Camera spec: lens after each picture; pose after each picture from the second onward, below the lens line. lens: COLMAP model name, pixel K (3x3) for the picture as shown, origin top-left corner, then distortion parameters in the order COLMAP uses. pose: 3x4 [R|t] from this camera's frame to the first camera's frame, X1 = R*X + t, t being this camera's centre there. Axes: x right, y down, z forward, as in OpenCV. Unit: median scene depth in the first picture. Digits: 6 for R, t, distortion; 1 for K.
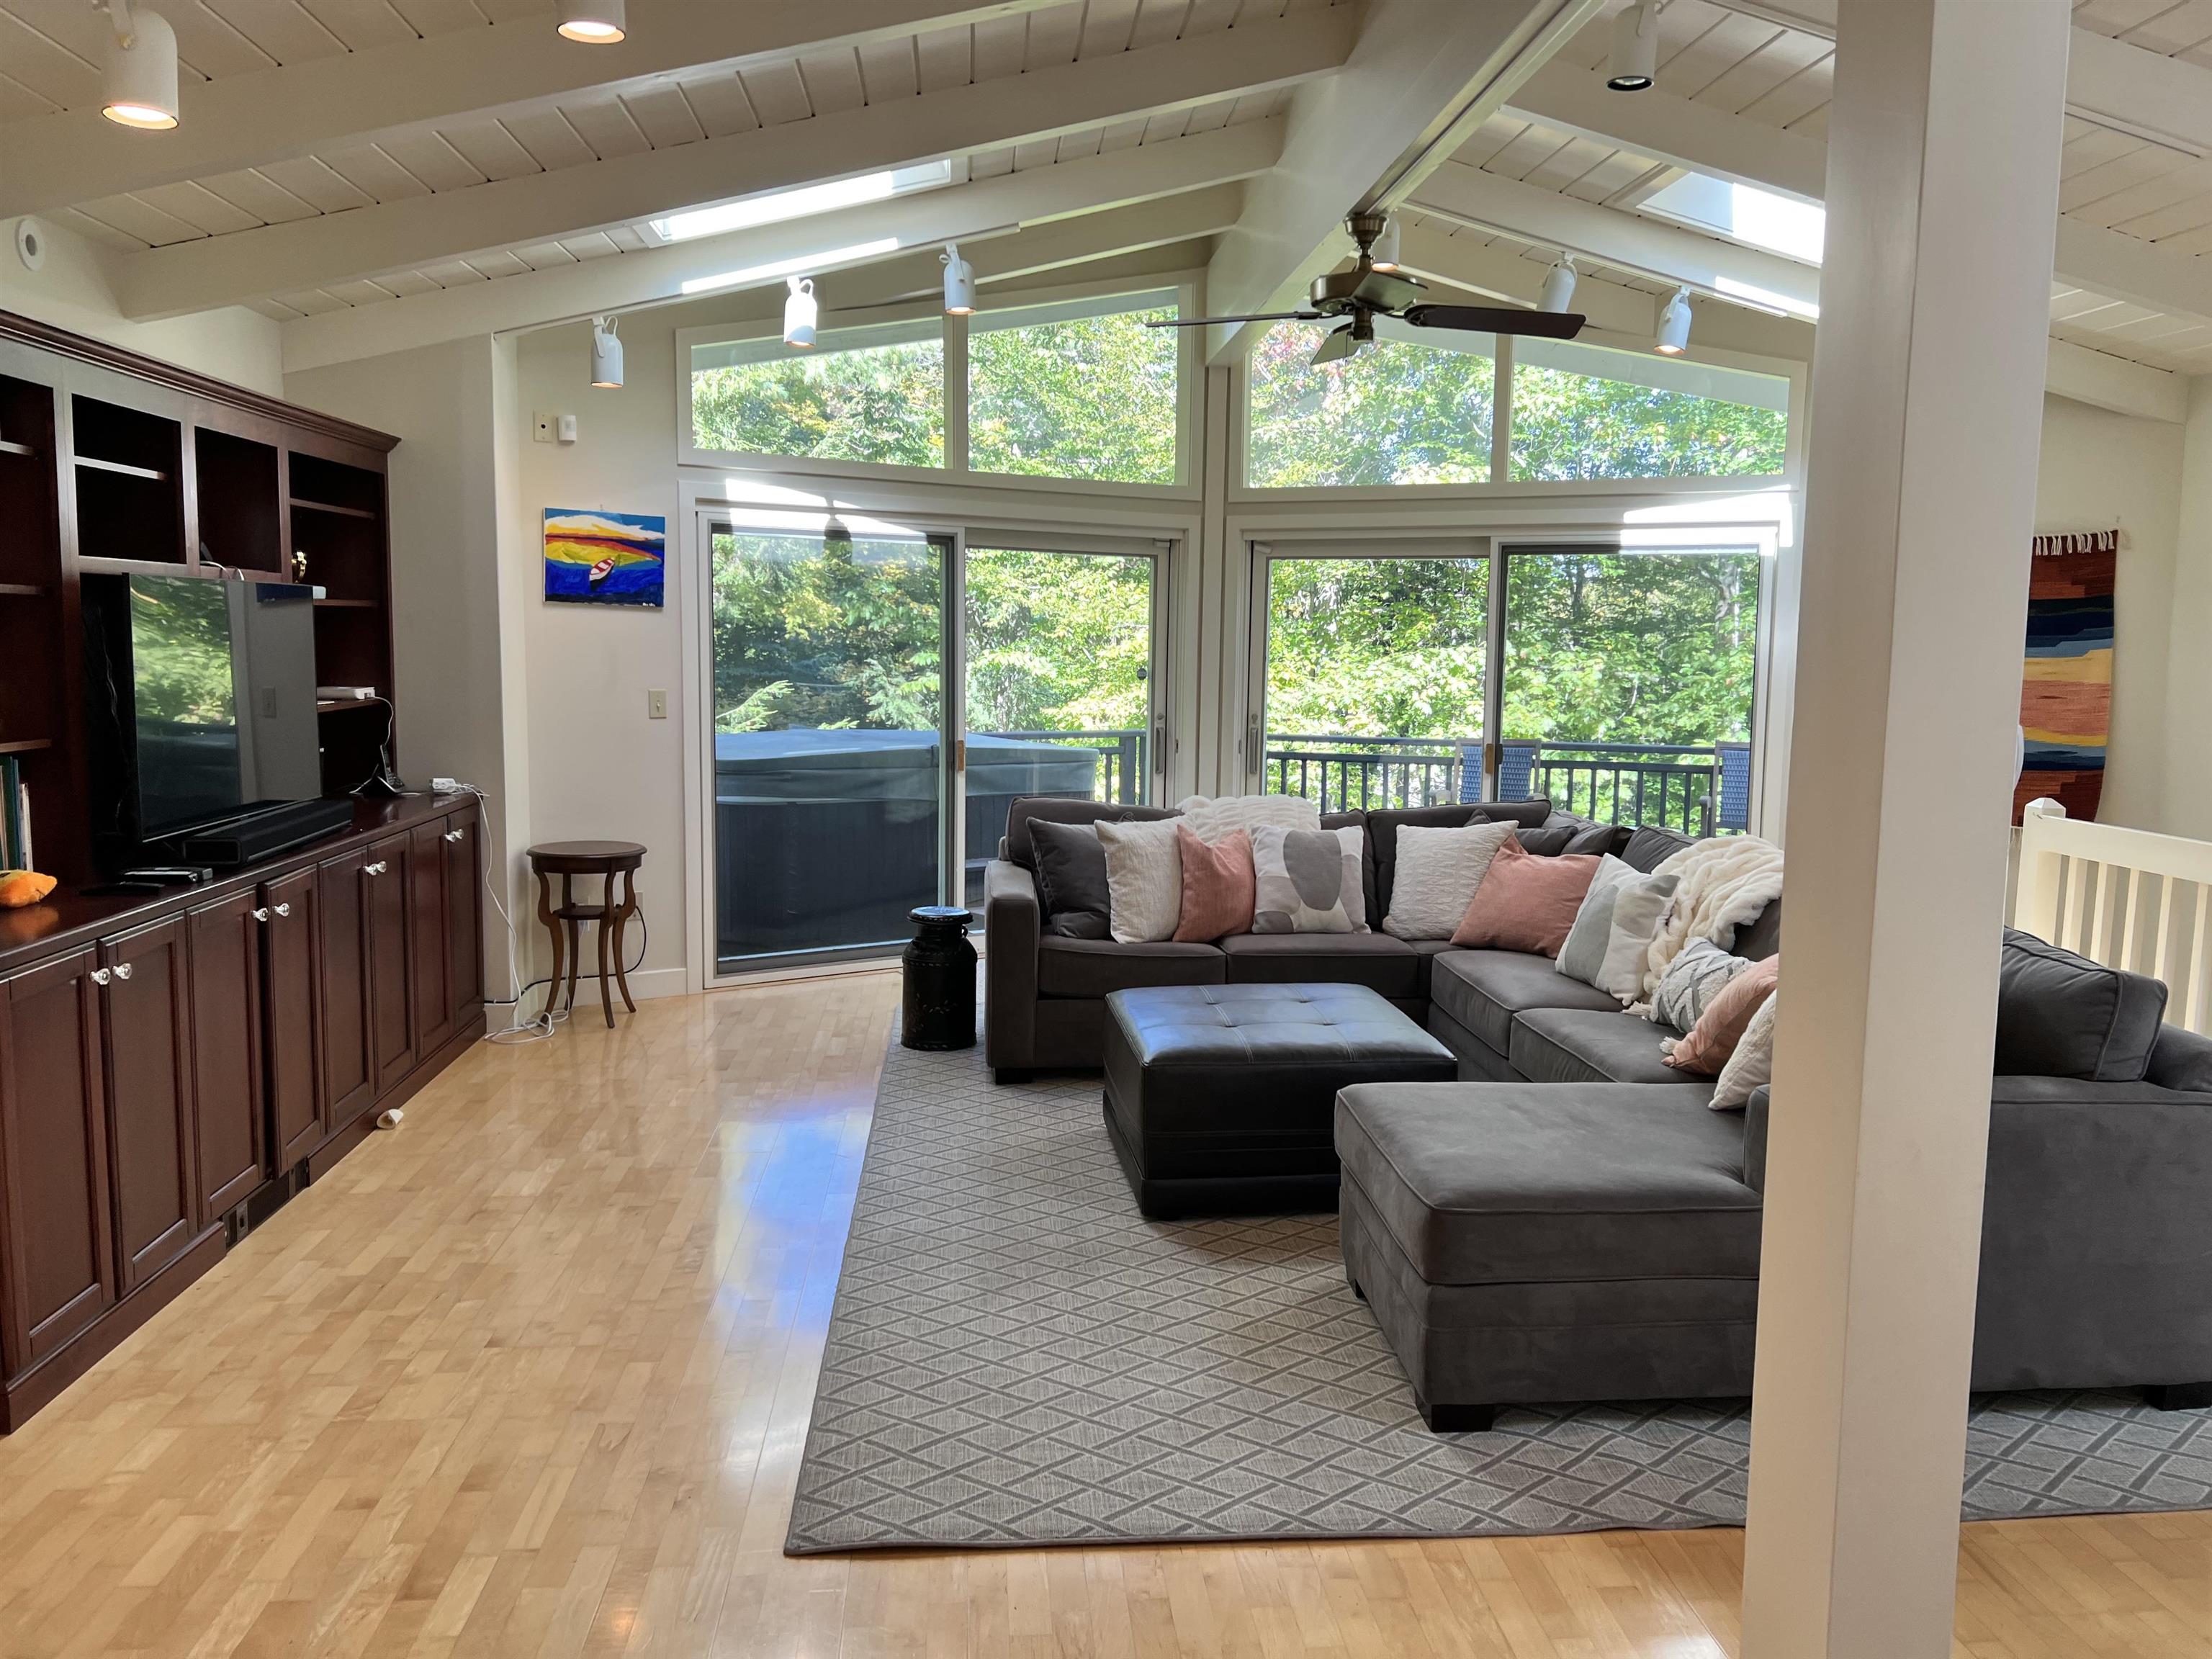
lens RADIAL K [[1670.6, 0, 1105.2], [0, 1670.6, 826.9], [0, 0, 1]] dist [0.027232, -0.000674]
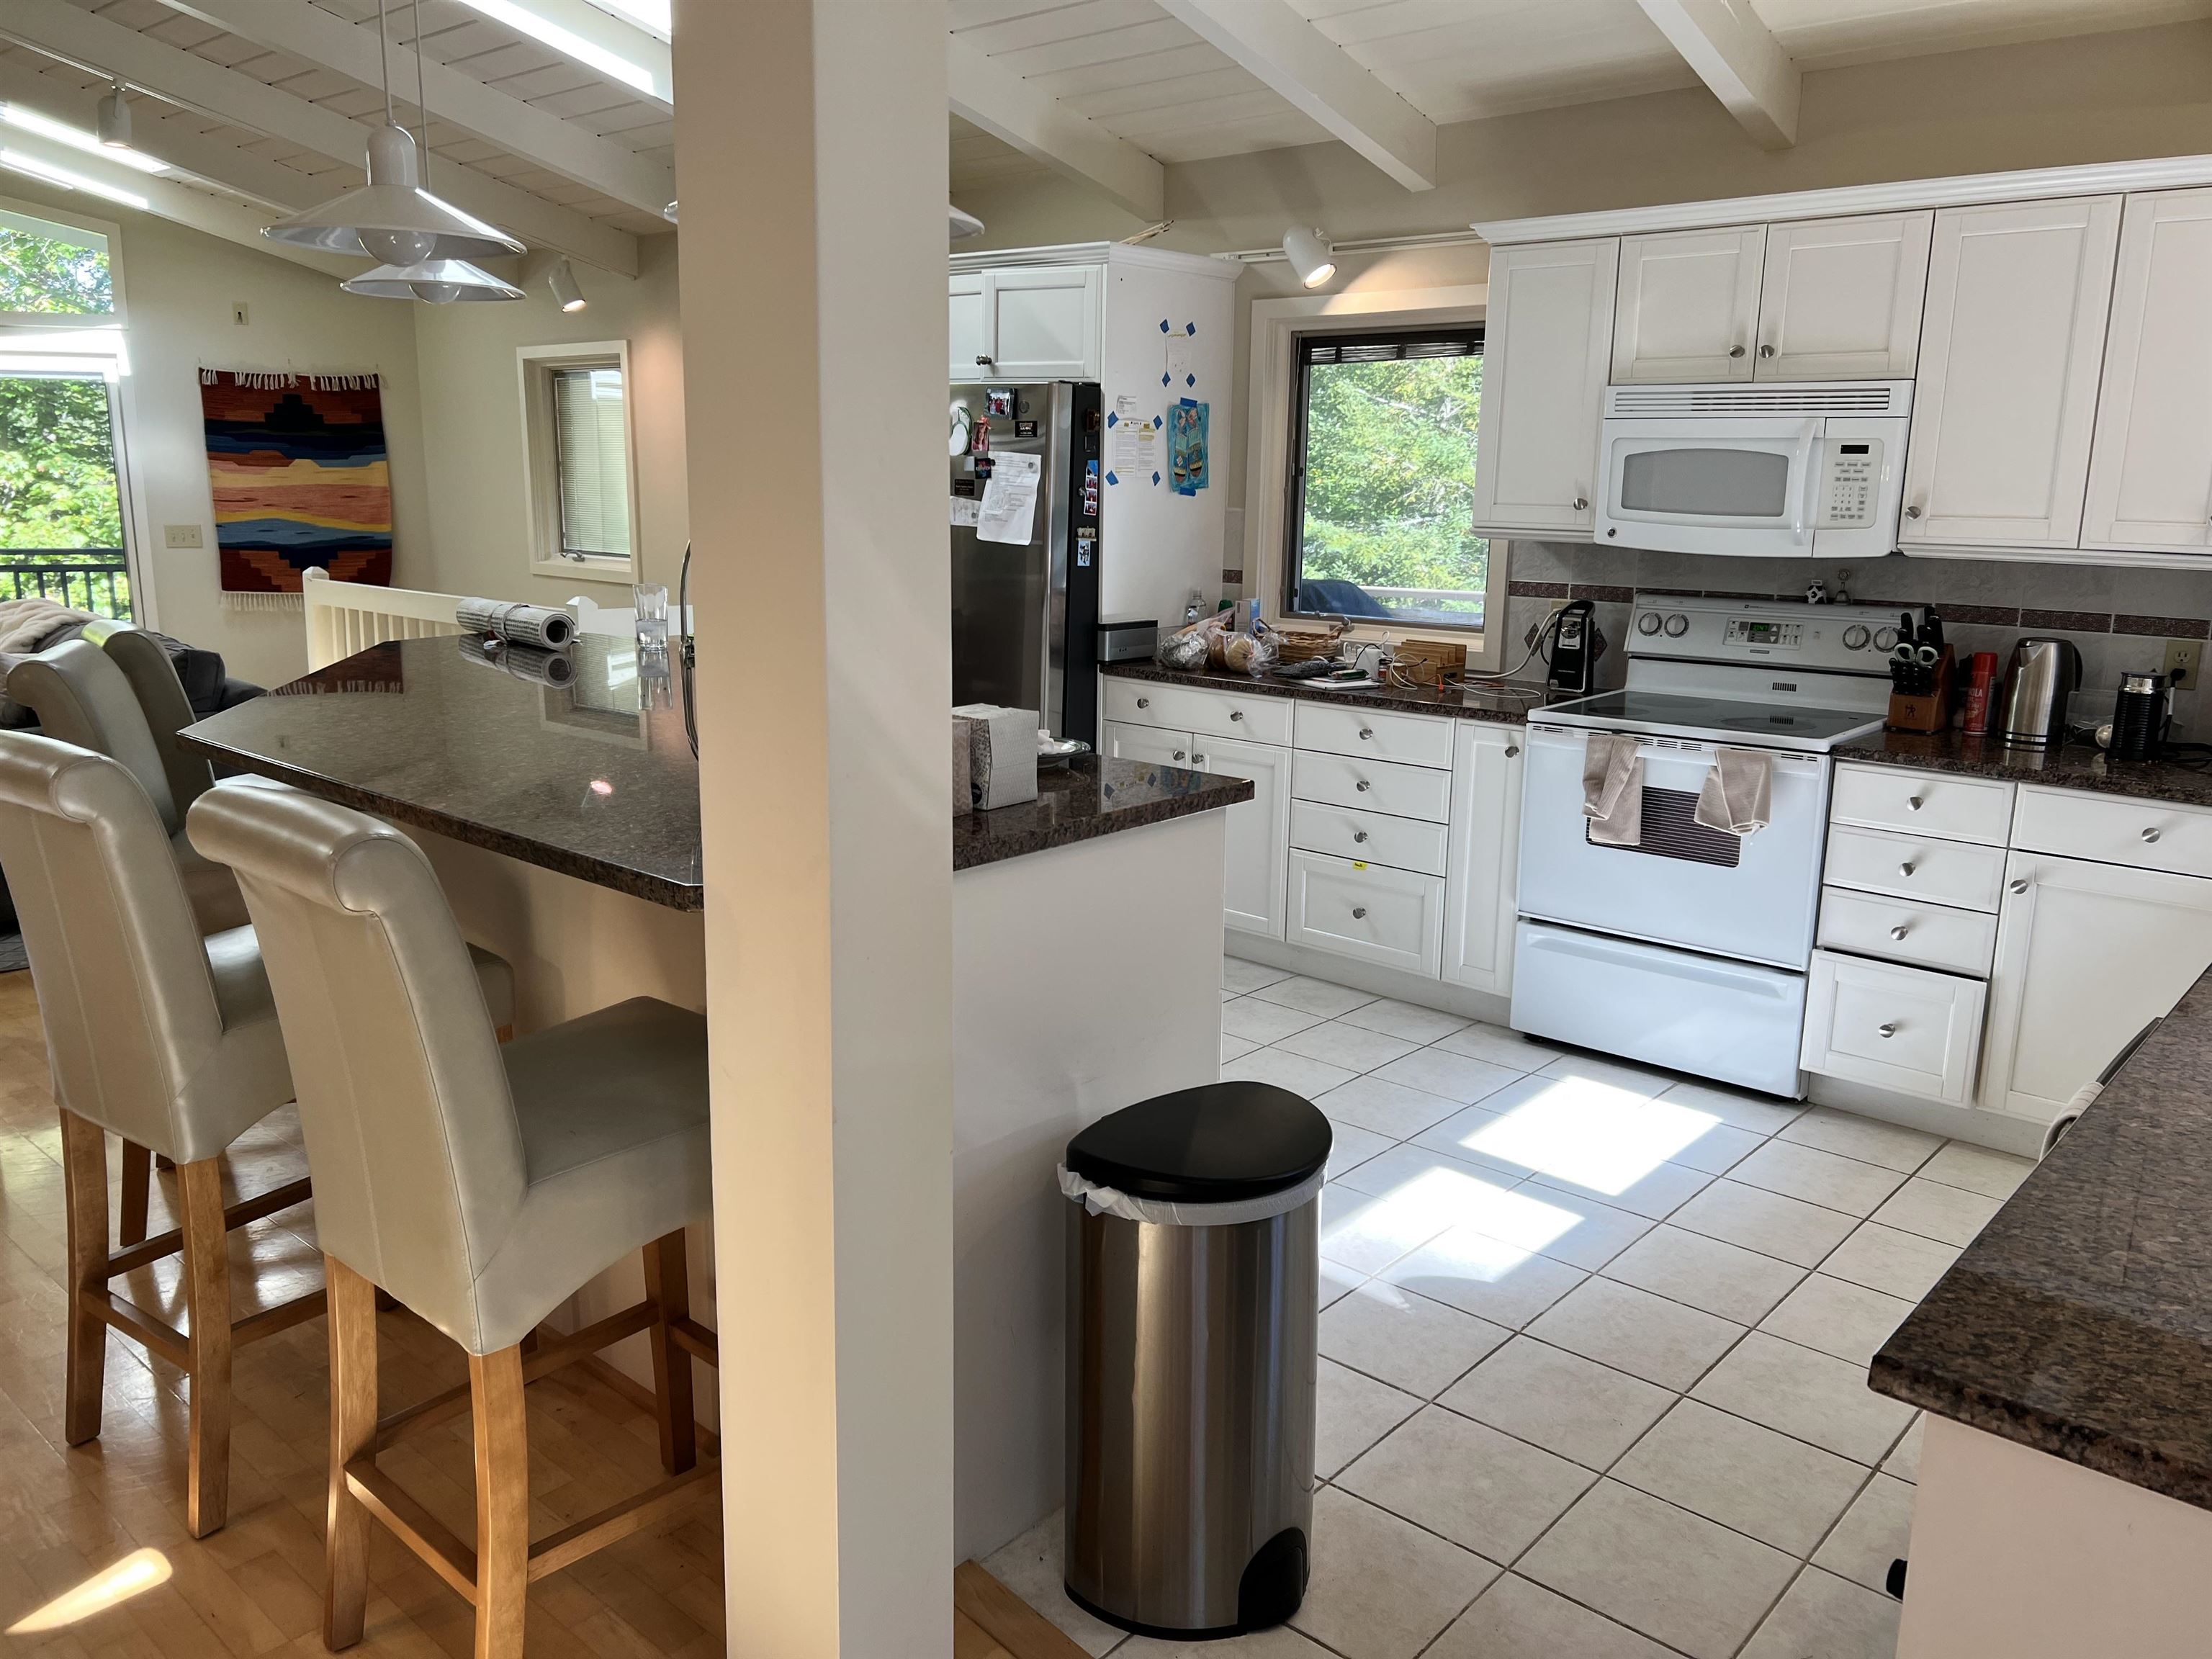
lens RADIAL K [[1670.6, 0, 1106.7], [0, 1670.6, 824.6], [0, 0, 1]] dist [0.027232, -0.000674]
pose [[0.726981, -0.147812, 0.670560, 0.049773], [0.076475, 0.987910, 0.134856, 0.049757], [-0.682386, -0.046757, 0.729495, -0.437172]]
